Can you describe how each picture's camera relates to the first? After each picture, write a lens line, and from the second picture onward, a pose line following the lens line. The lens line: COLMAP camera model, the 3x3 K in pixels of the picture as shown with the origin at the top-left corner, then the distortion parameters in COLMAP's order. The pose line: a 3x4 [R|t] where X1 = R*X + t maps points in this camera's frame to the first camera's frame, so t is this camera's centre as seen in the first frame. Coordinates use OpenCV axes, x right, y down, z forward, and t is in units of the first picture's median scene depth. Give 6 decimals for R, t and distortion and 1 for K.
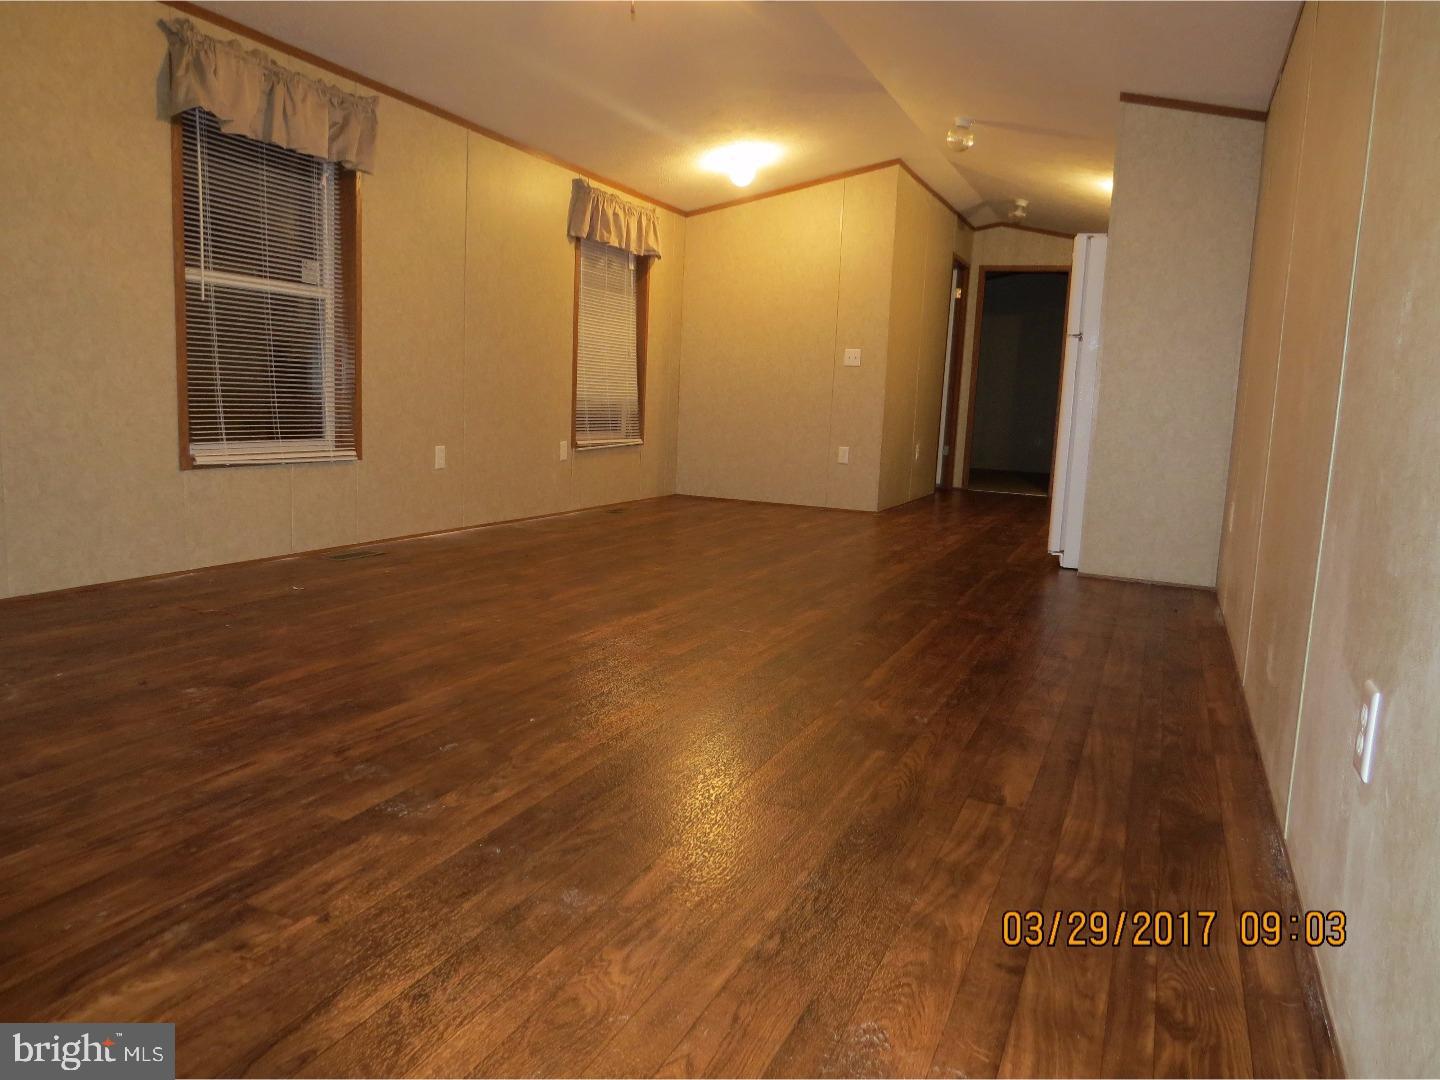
lens RADIAL K [[1017.4, 0, 721.1], [0, 1017.4, 537.0], [0, 0, 1]] dist [-0.022904, 0.000957]
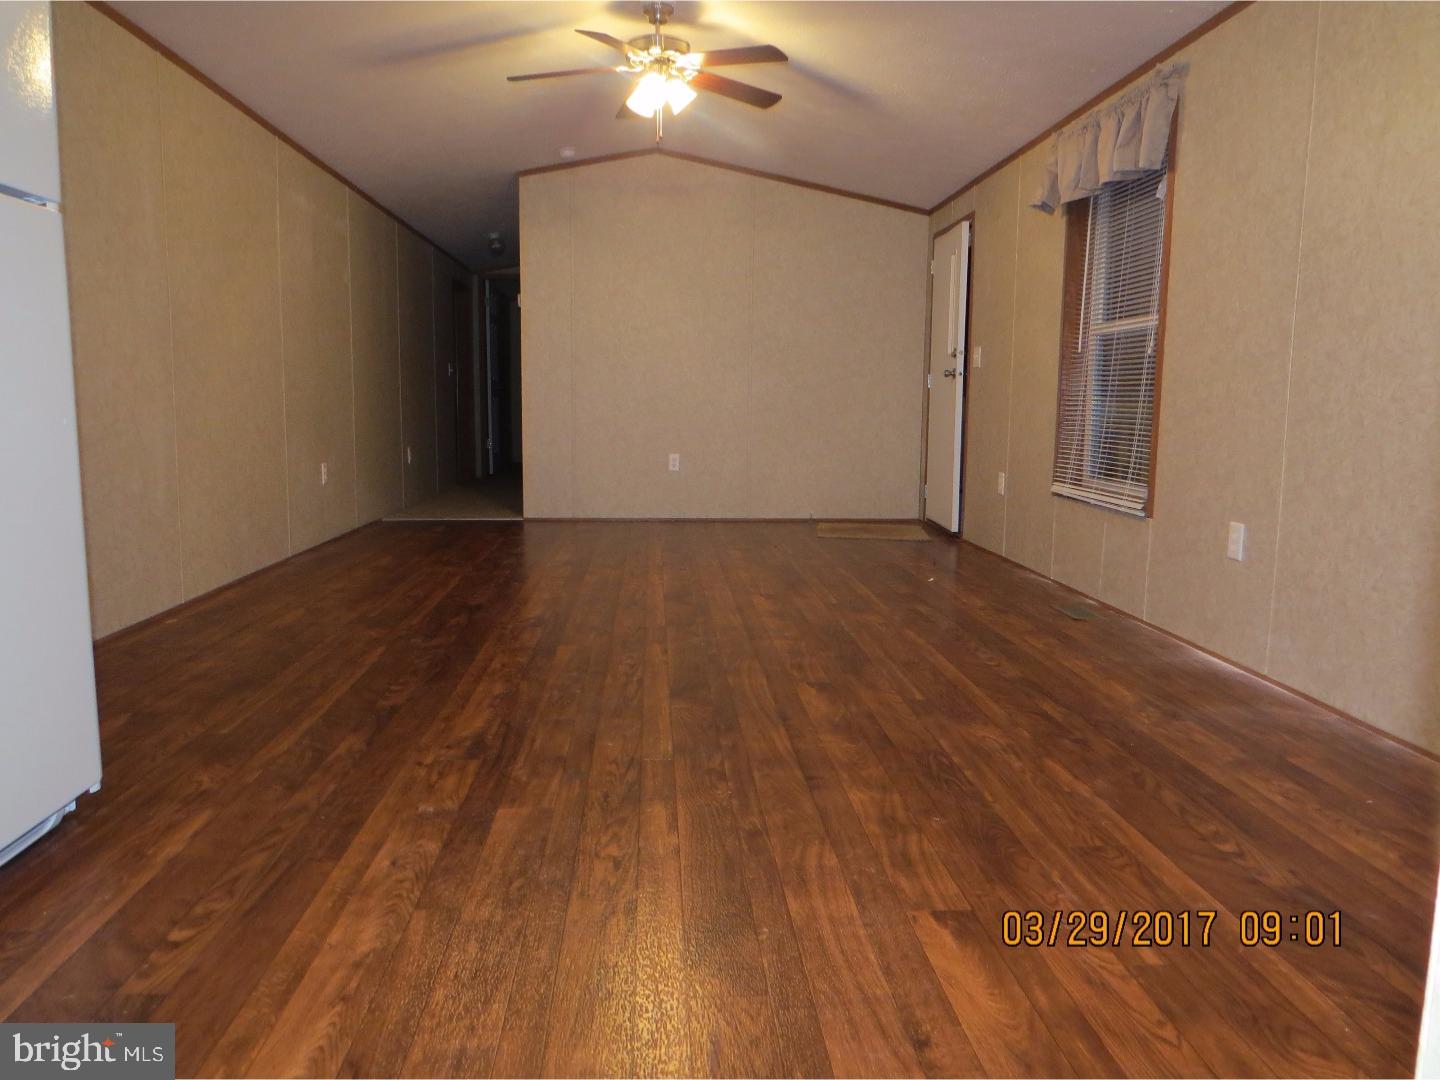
lens RADIAL K [[1017.4, 0, 722.7], [0, 1017.4, 540.5], [0, 0, 1]] dist [-0.022904, 0.000957]
pose [[-0.886906, 0.012609, -0.461778, -0.068837], [-0.111600, 0.964170, 0.240669, -0.305634], [0.448267, 0.264985, -0.853721, 1.943514]]
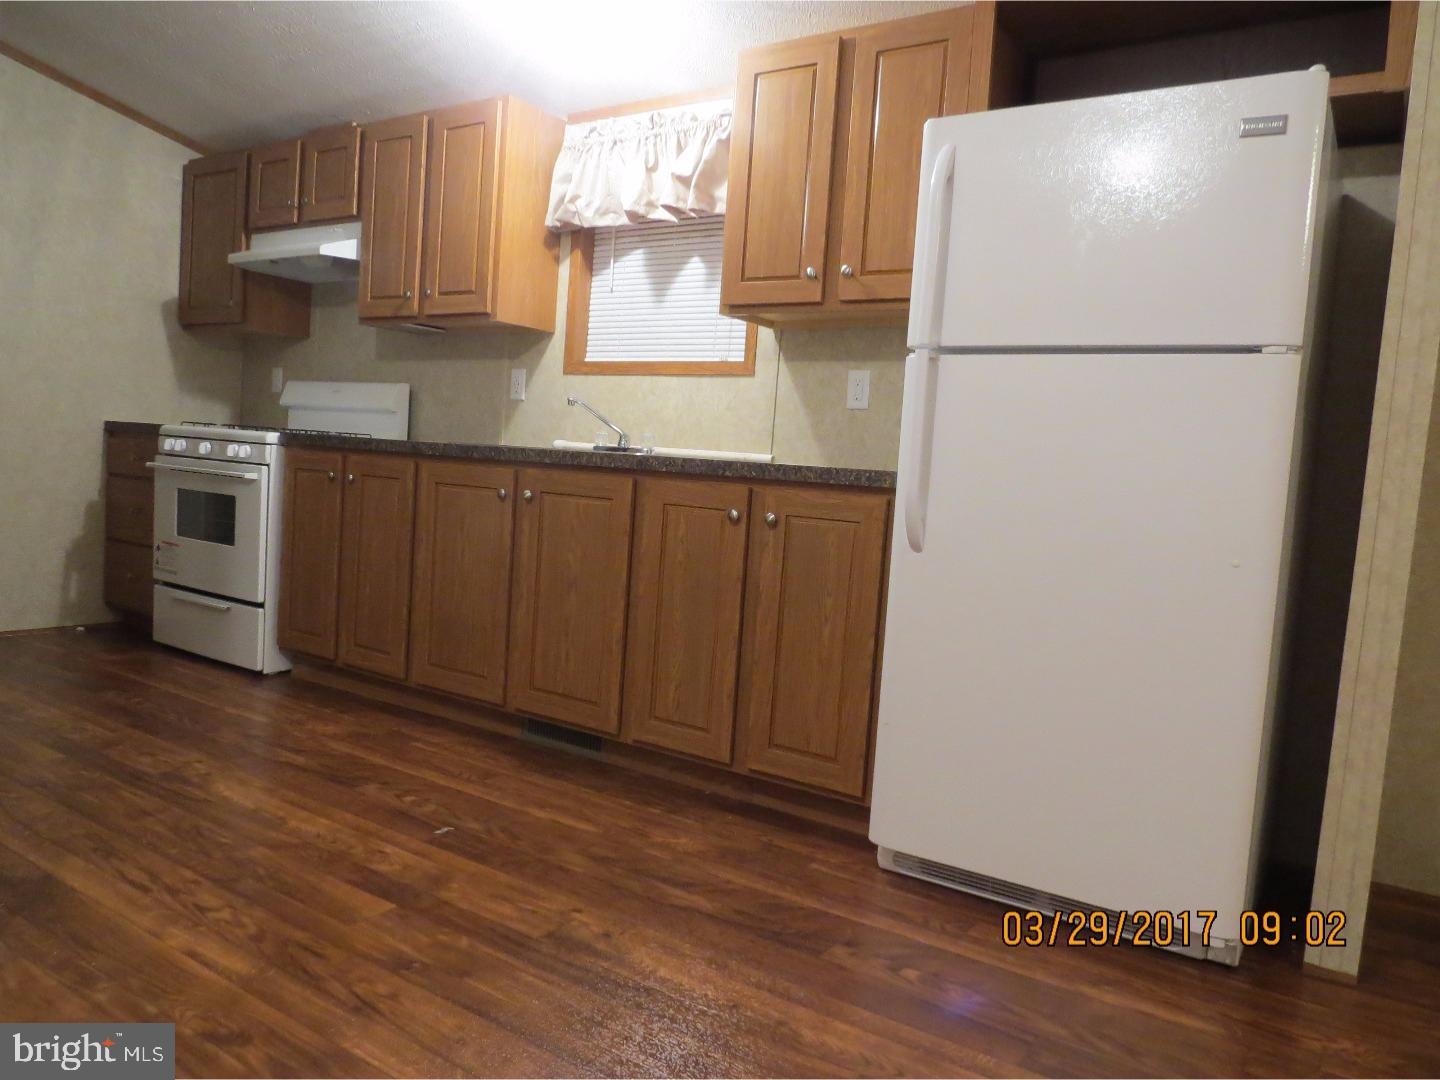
lens RADIAL K [[1017.4, 0, 725.2], [0, 1017.4, 538.4], [0, 0, 1]] dist [-0.022904, 0.000957]
pose [[0.169470, -0.103089, 0.980129, -1.298465], [0.078583, 0.992761, 0.090830, -0.180155], [-0.982397, 0.061628, 0.176344, 0.420733]]
